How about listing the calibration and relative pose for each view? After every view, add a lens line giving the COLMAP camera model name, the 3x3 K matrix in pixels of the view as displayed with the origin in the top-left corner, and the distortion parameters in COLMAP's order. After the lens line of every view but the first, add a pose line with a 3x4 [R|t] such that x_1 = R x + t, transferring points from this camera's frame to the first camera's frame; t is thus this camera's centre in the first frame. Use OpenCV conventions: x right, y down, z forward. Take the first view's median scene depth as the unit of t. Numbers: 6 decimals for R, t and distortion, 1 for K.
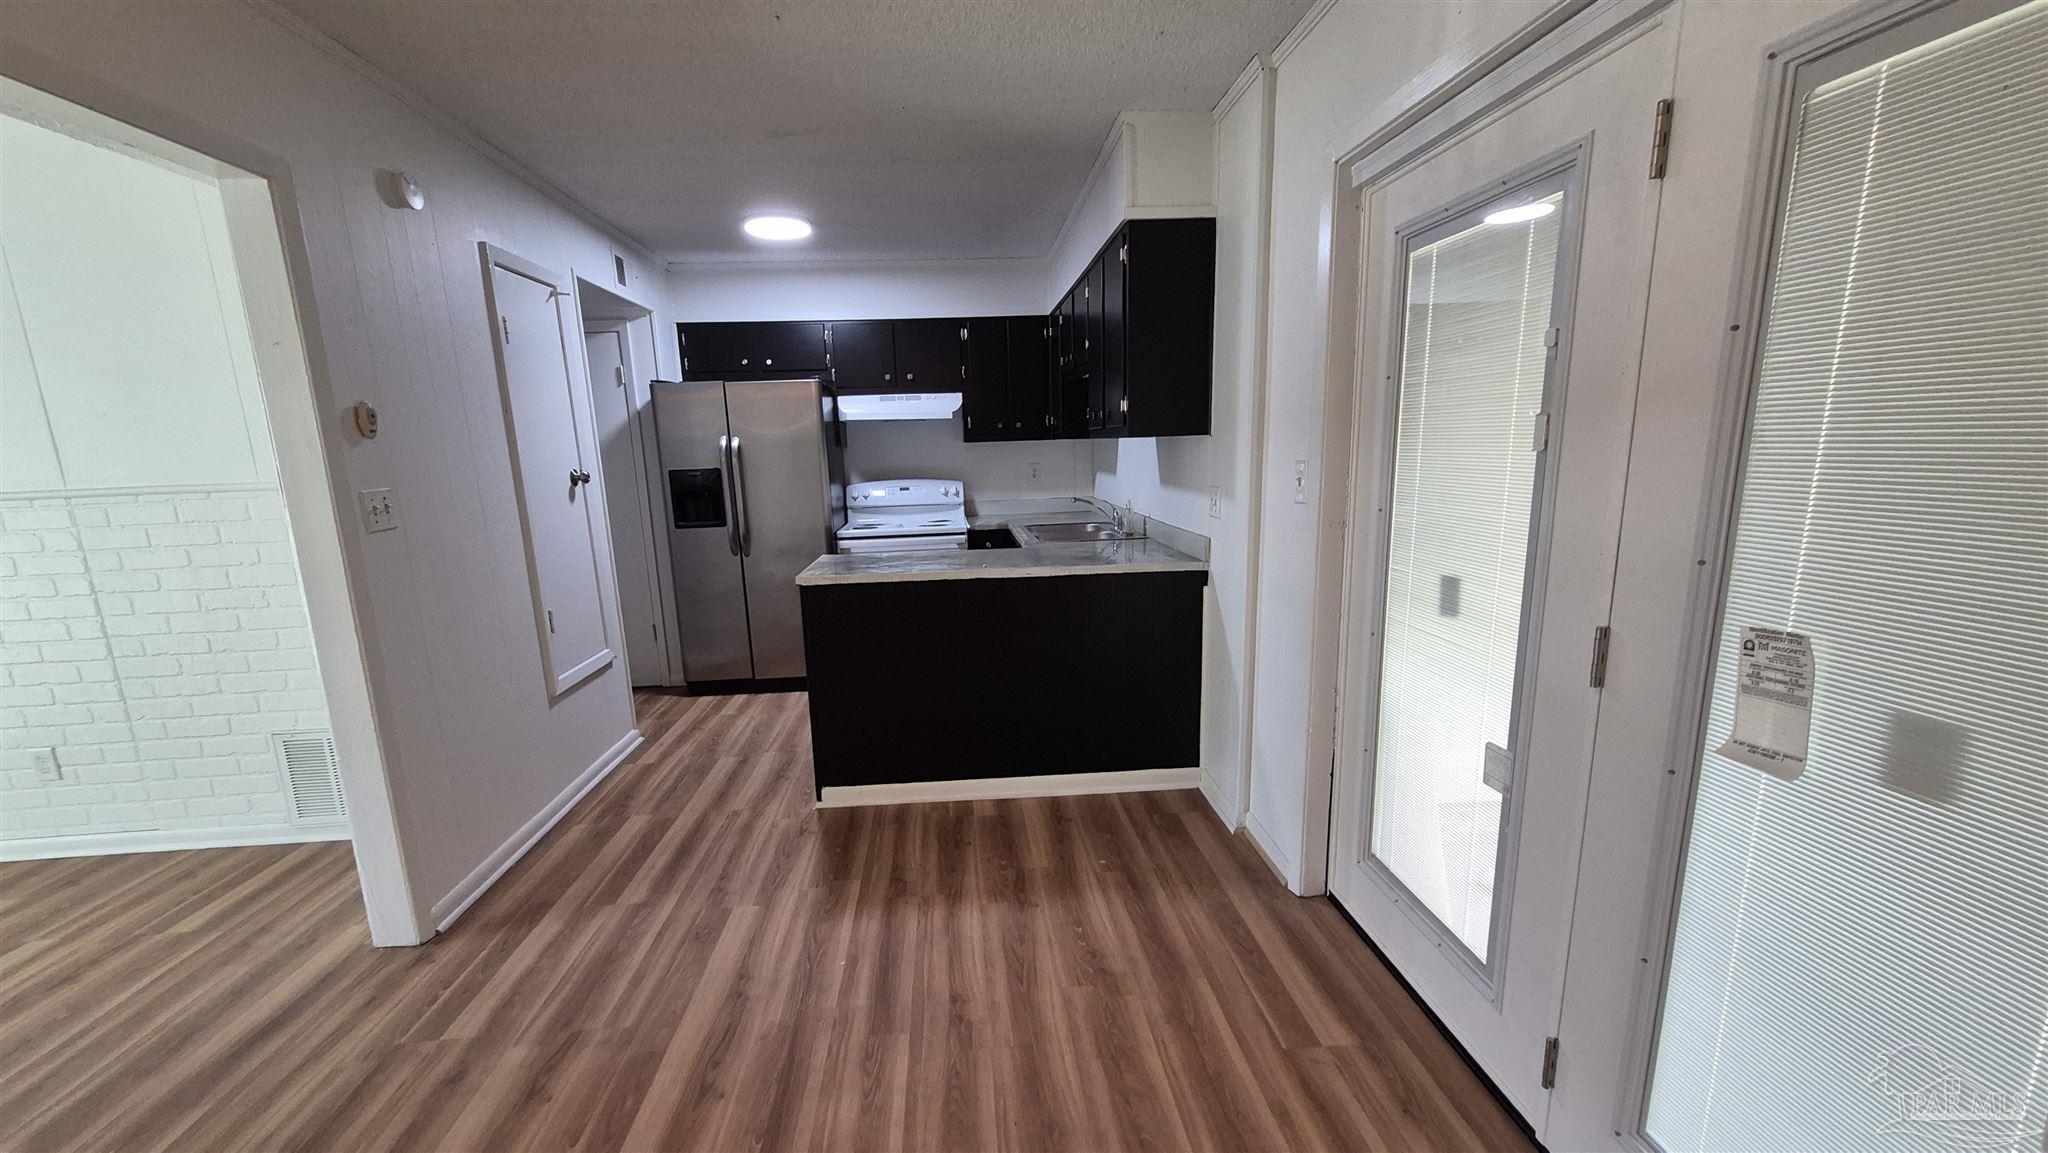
lens RADIAL K [[814.1, 0, 1012.9], [0, 814.1, 619.8], [0, 0, 1]] dist [-0.001869, -0.000436]
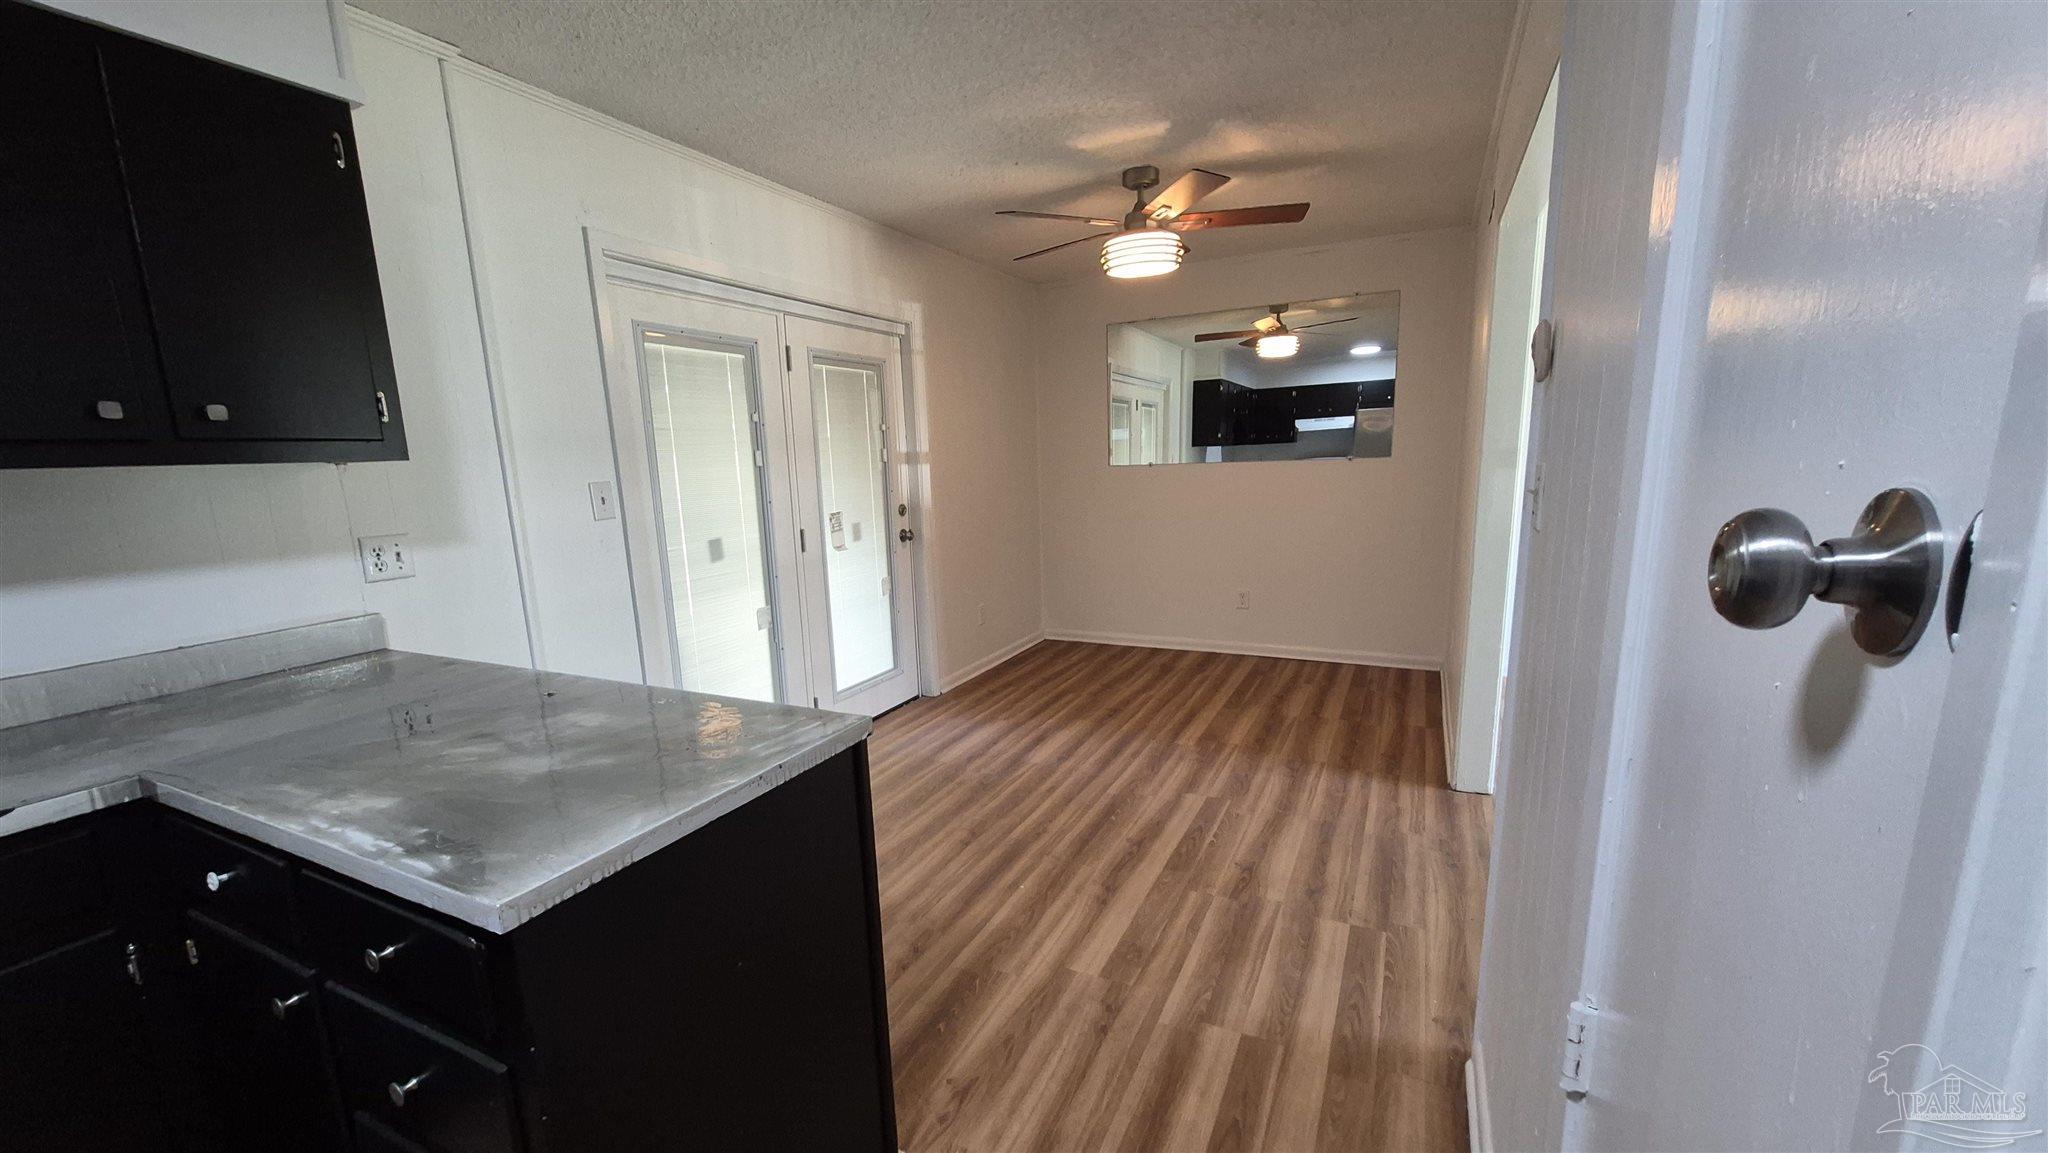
lens RADIAL K [[814.1, 0, 1012.9], [0, 814.1, 619.8], [0, 0, 1]] dist [-0.001869, -0.000436]
pose [[-0.860008, -0.043511, 0.508423, -0.760124], [0.166054, 0.918264, 0.359469, -0.342127], [-0.482507, 0.393571, -0.782489, 1.737501]]
